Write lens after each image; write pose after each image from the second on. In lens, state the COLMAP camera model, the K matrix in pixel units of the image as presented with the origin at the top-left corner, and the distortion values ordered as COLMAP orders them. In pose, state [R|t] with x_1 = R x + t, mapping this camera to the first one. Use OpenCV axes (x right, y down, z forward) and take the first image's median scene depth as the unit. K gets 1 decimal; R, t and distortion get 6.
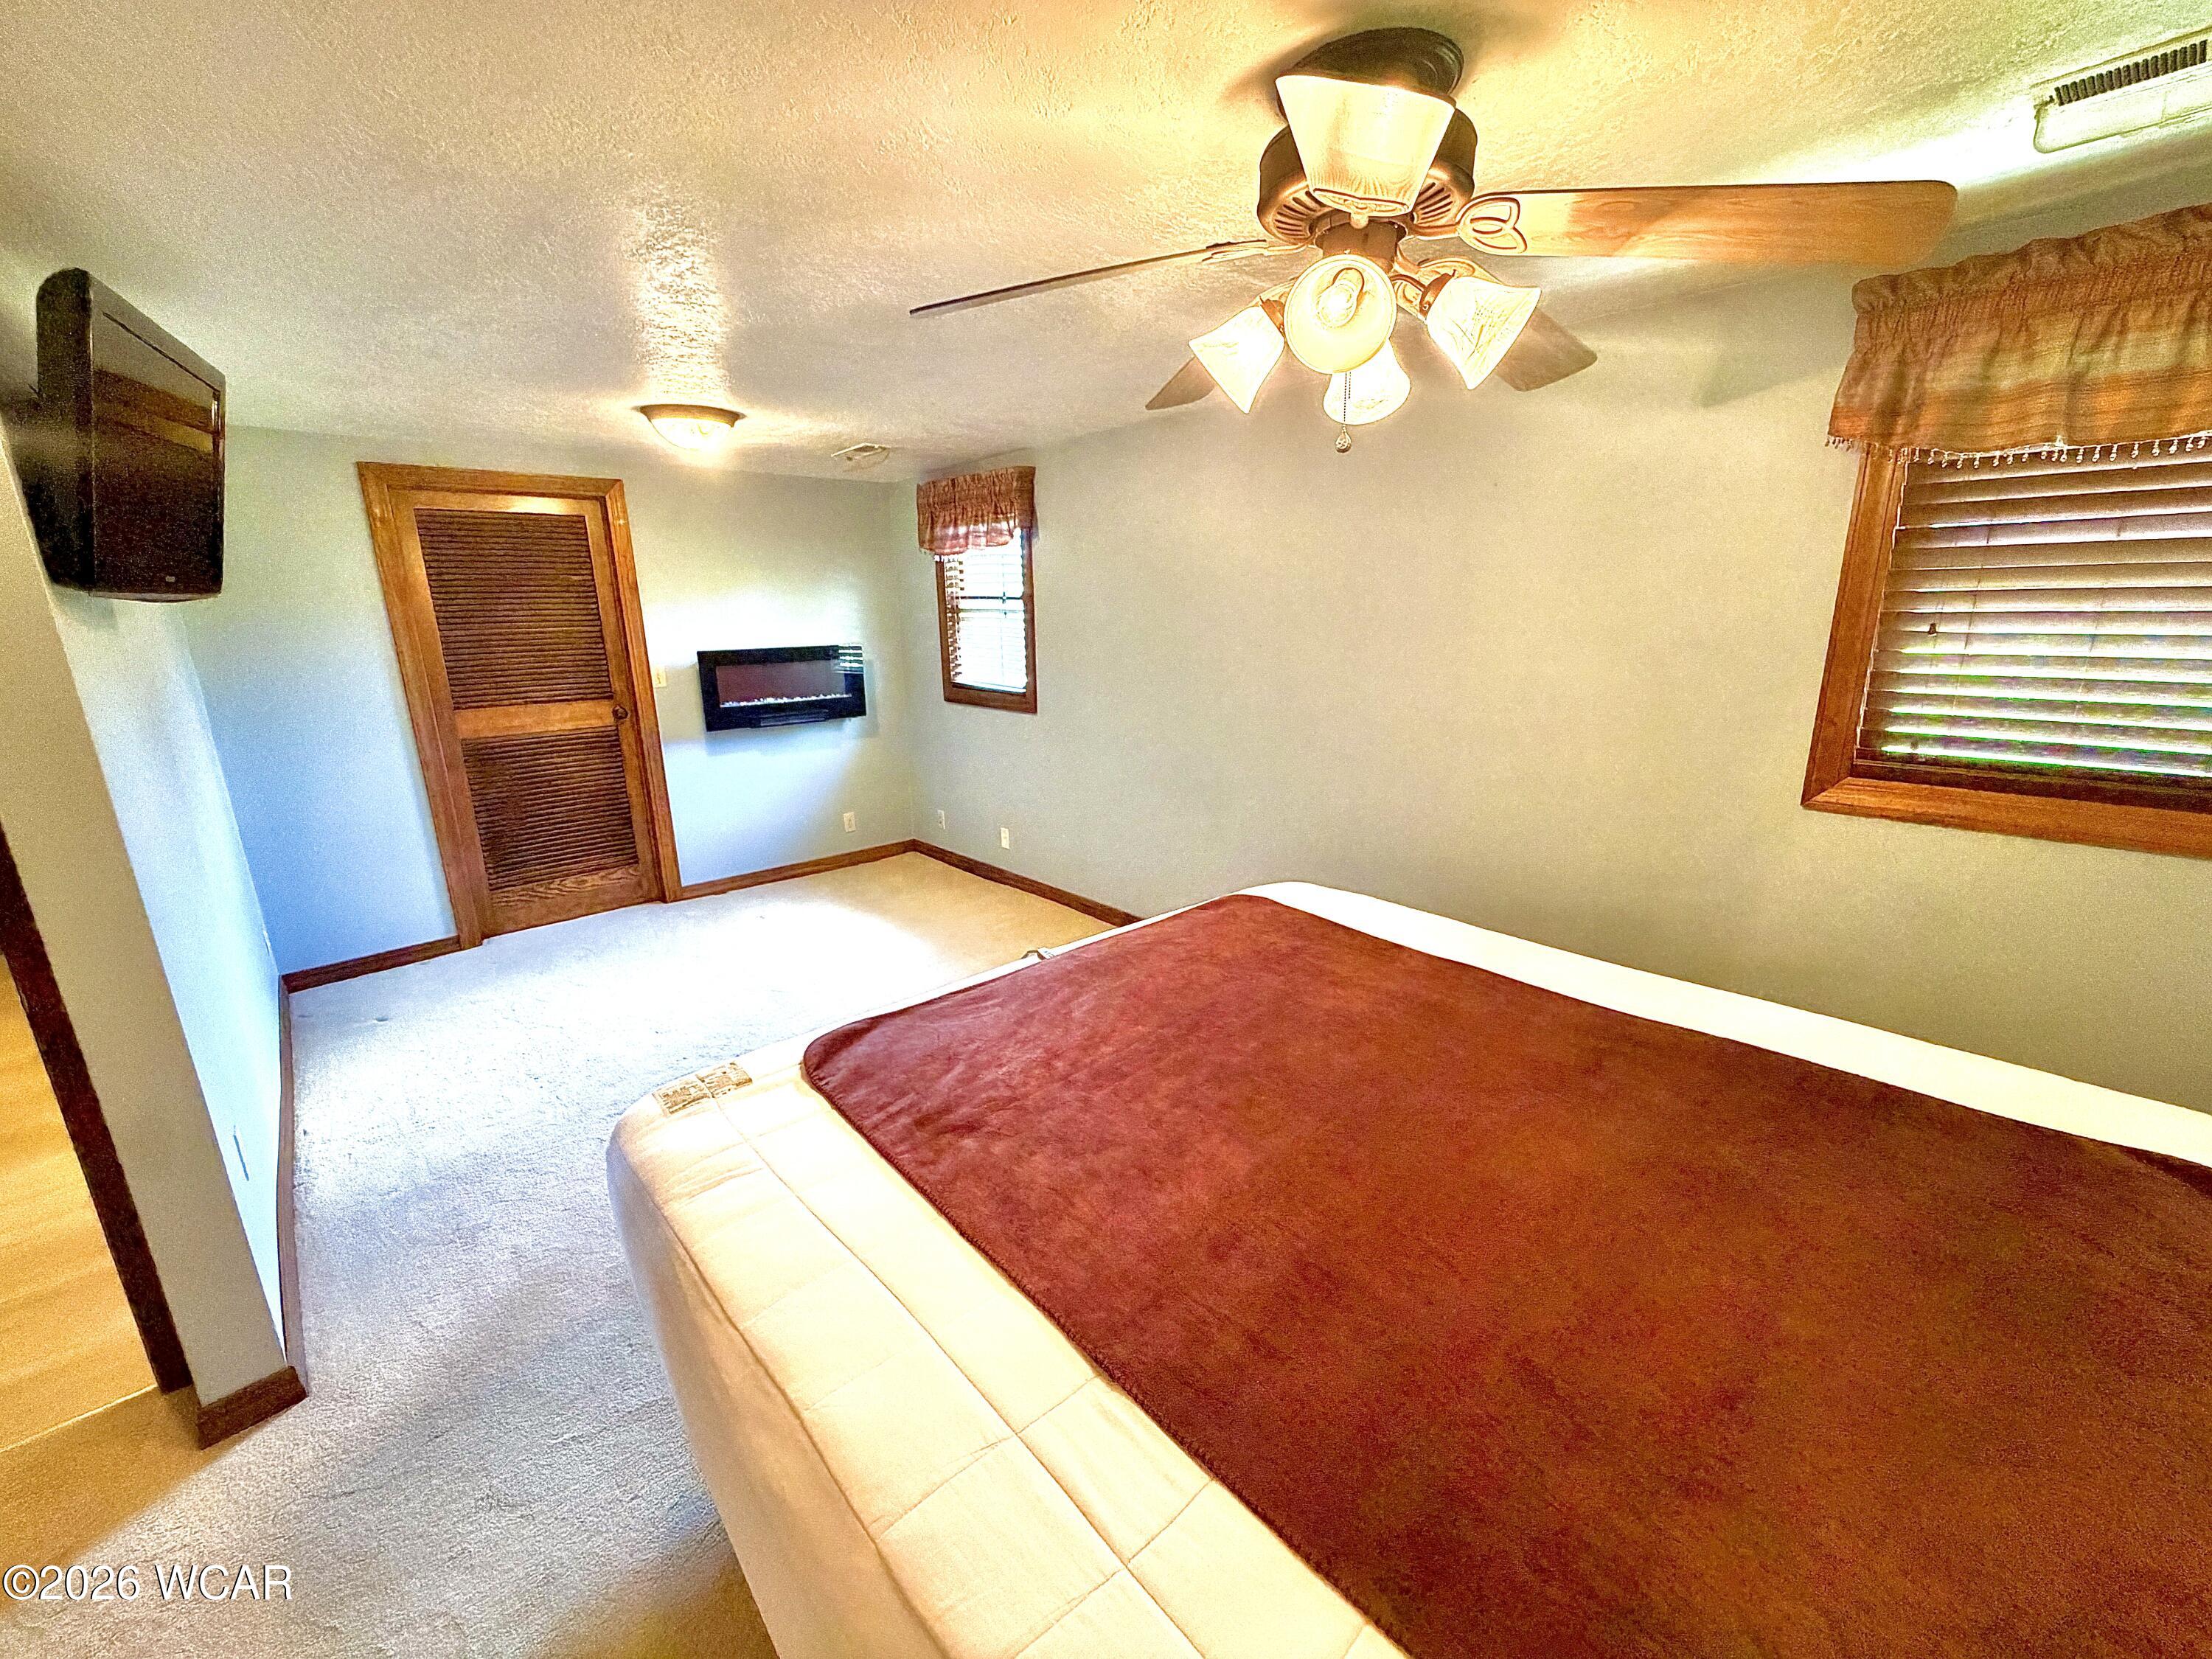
lens RADIAL K [[890.7, 0, 1110.3], [0, 890.7, 827.4], [0, 0, 1]] dist [-0.001891, -0.000342]
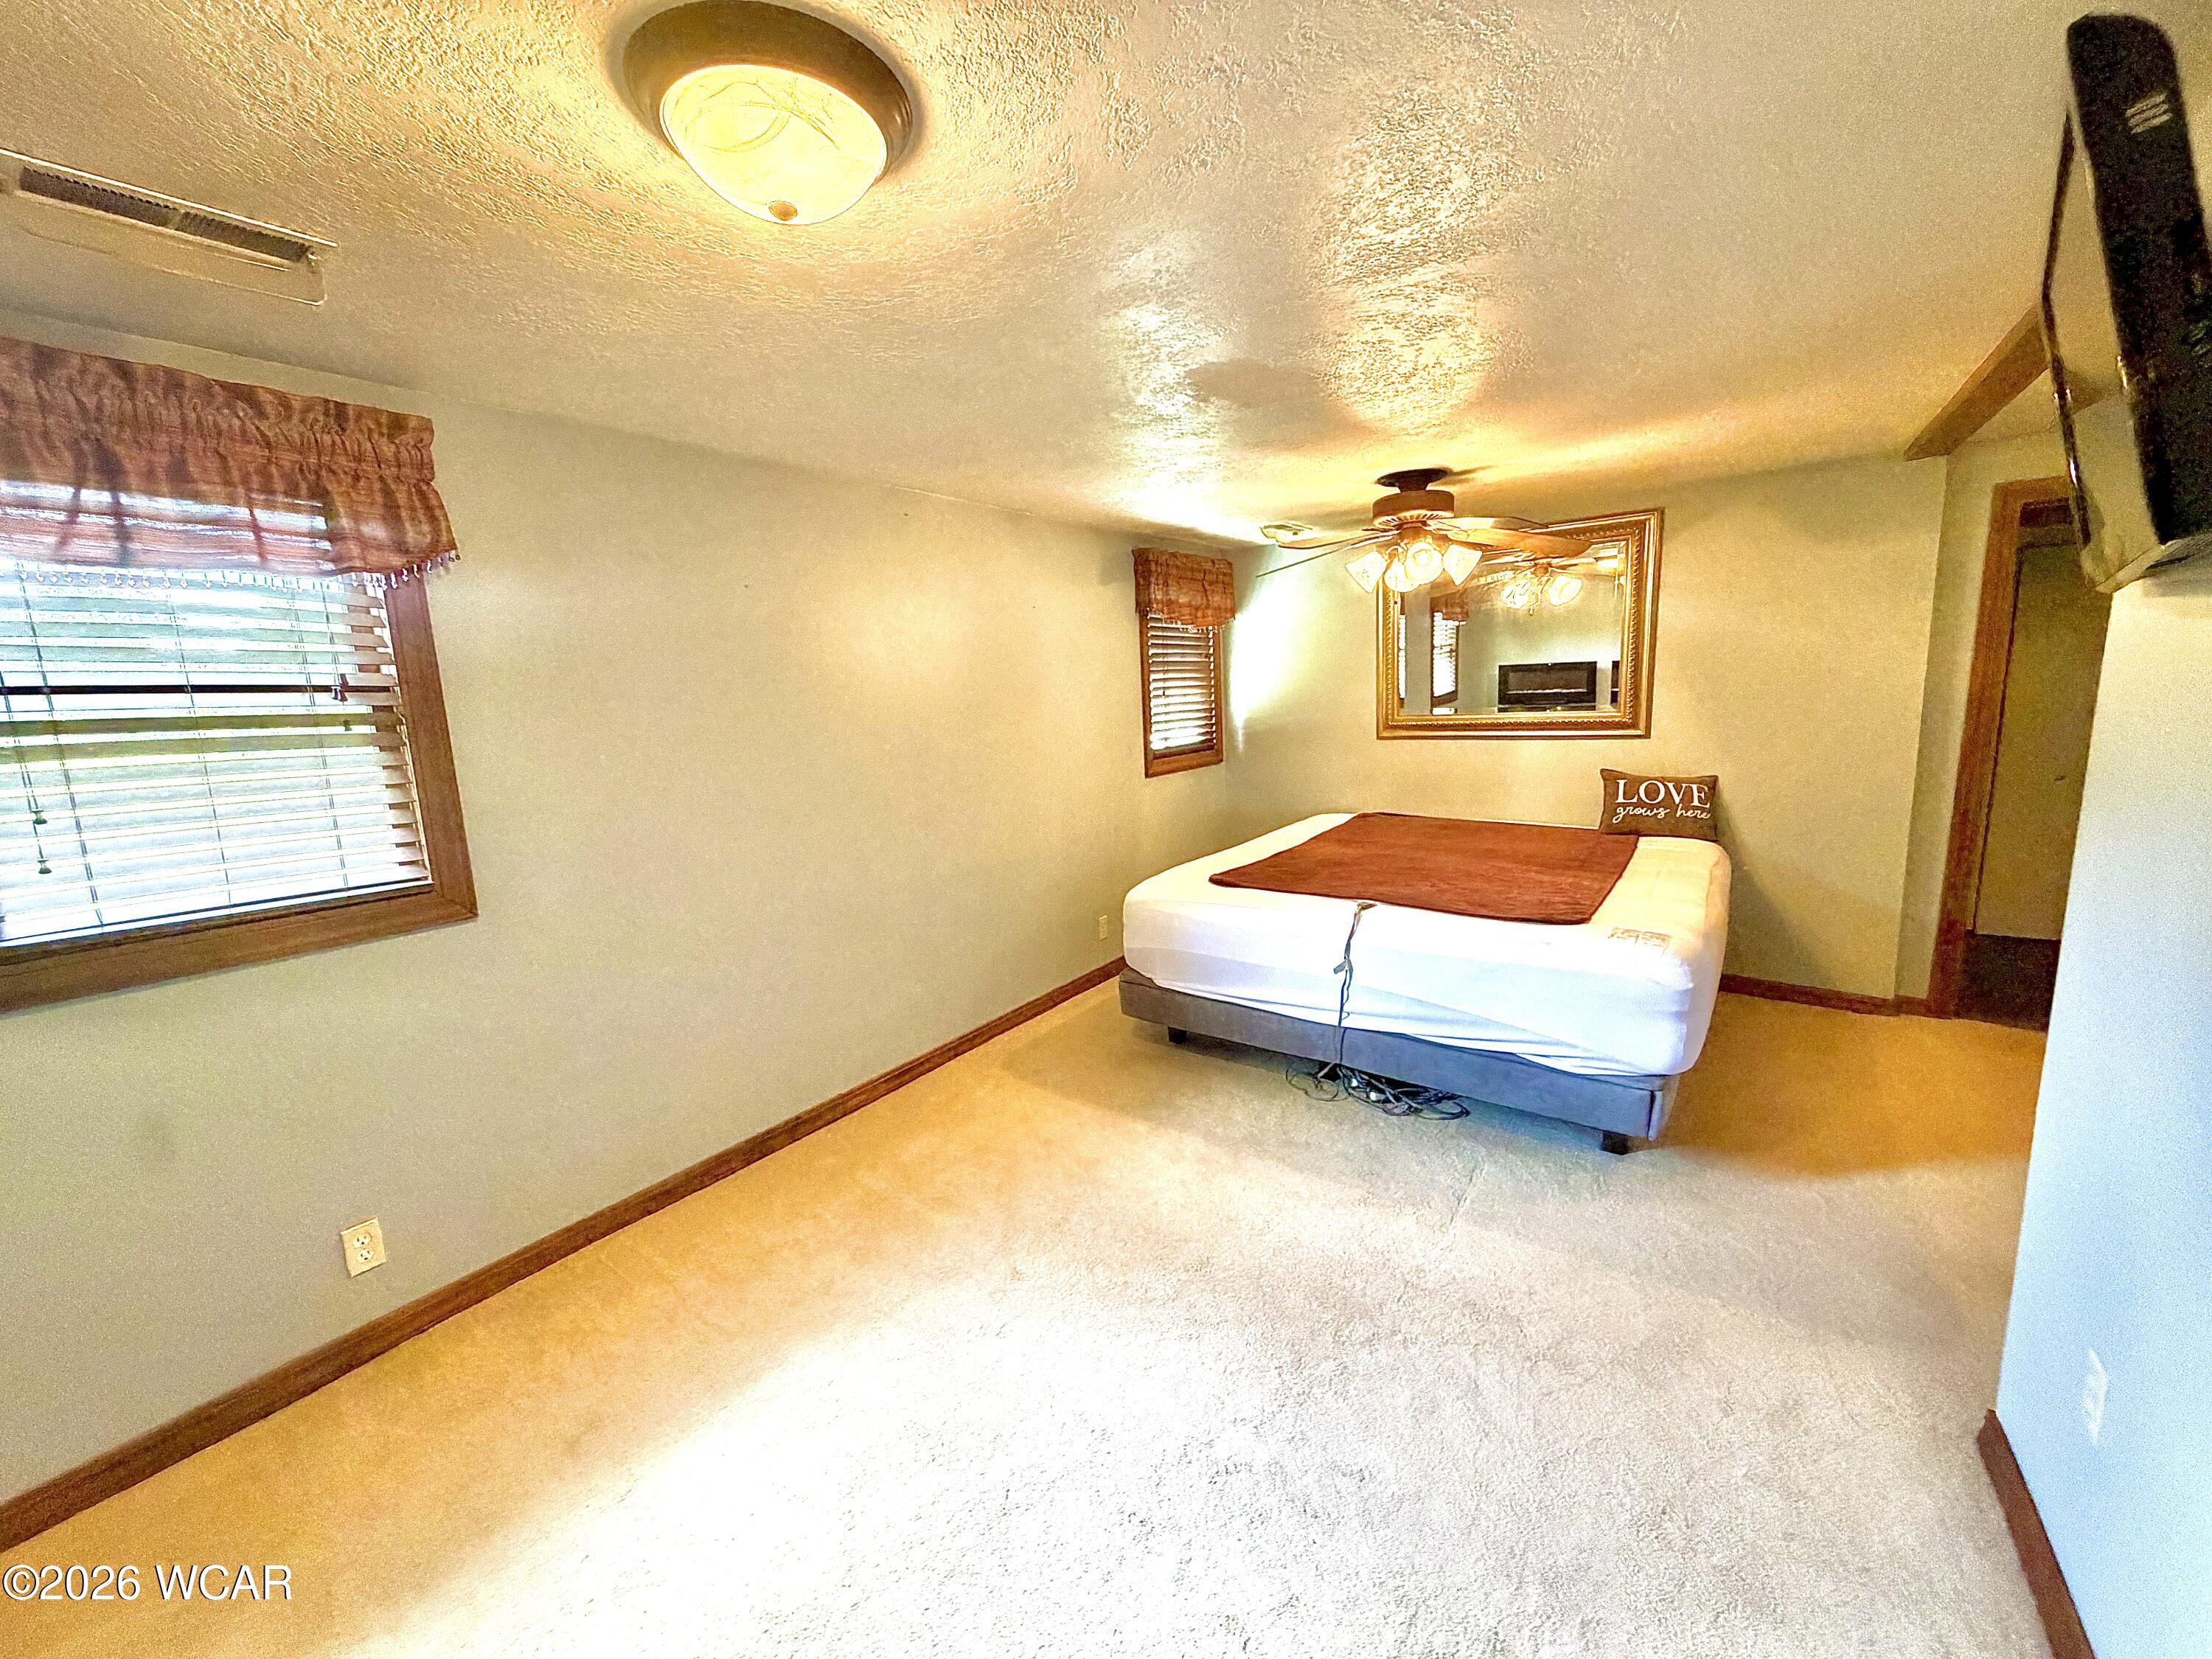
lens RADIAL K [[890.7, 0, 1109.4], [0, 890.7, 836.1], [0, 0, 1]] dist [-0.001891, -0.000342]
pose [[-0.230517, -0.136520, 0.963444, -0.626131], [0.279464, 0.939109, 0.199937, -0.168887], [-0.932074, 0.315337, -0.178328, 0.743614]]
